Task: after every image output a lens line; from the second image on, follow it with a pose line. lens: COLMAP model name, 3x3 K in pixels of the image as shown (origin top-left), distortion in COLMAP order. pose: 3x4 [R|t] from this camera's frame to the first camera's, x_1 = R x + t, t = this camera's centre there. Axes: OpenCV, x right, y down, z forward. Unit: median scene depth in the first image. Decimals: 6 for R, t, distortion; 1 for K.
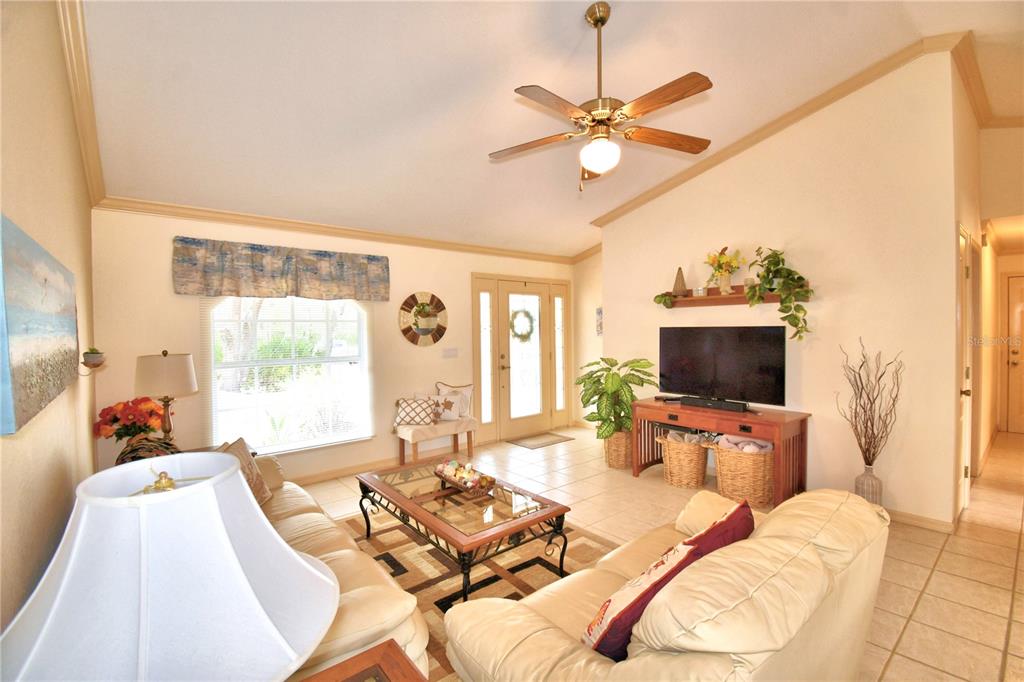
lens RADIAL K [[447.4, 0, 509.3], [0, 447.4, 340.2], [0, 0, 1]] dist [0.026396, -0.029843]
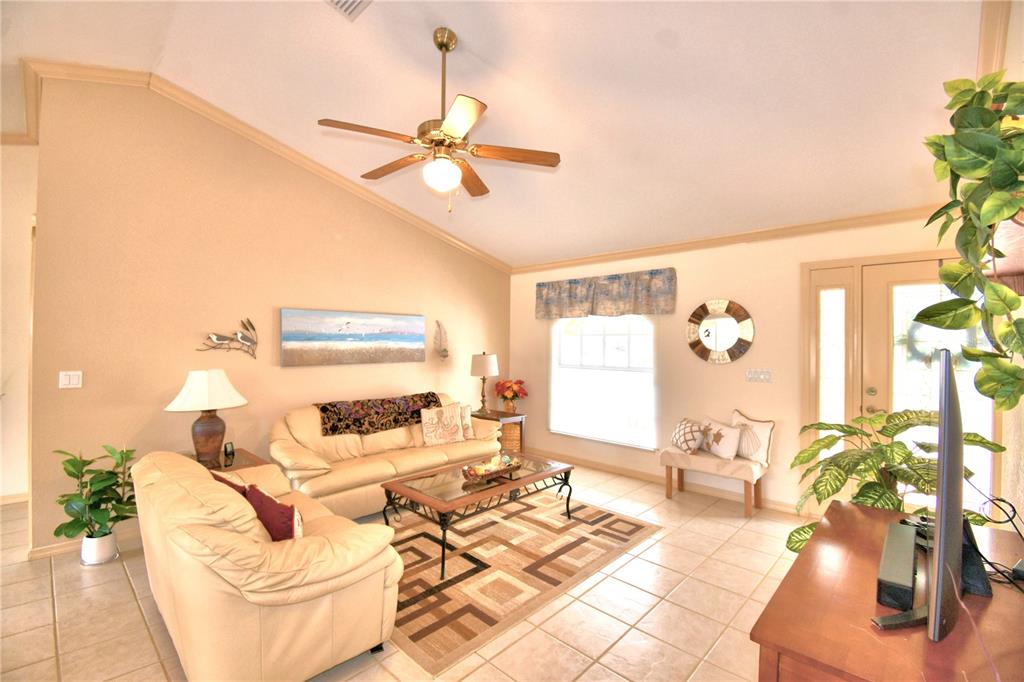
lens RADIAL K [[447.4, 0, 509.3], [0, 447.4, 340.2], [0, 0, 1]] dist [0.026396, -0.029843]
pose [[0.124691, 0.007993, -0.992163, 0.683810], [-0.034506, 0.999398, 0.003715, -0.022858], [0.991595, 0.033772, 0.124892, 0.570247]]
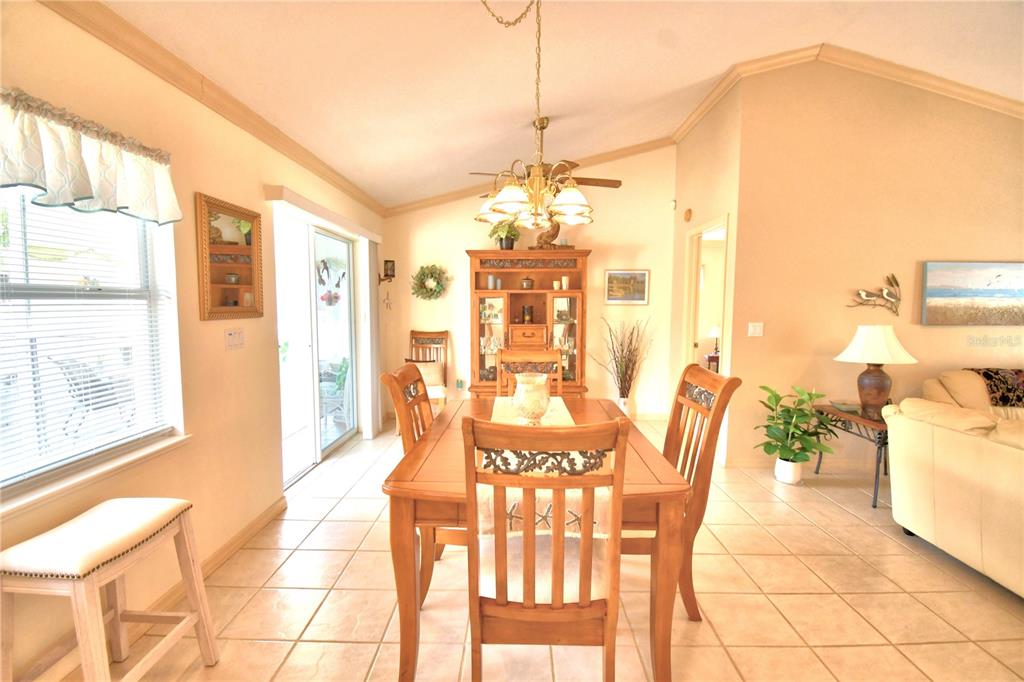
lens RADIAL K [[447.4, 0, 509.3], [0, 447.4, 340.2], [0, 0, 1]] dist [0.026396, -0.029843]
pose [[-0.649319, 0.068312, -0.757442, 0.863606], [-0.016166, 0.994493, 0.103549, 0.003314], [0.760345, 0.079481, -0.644638, 0.184544]]
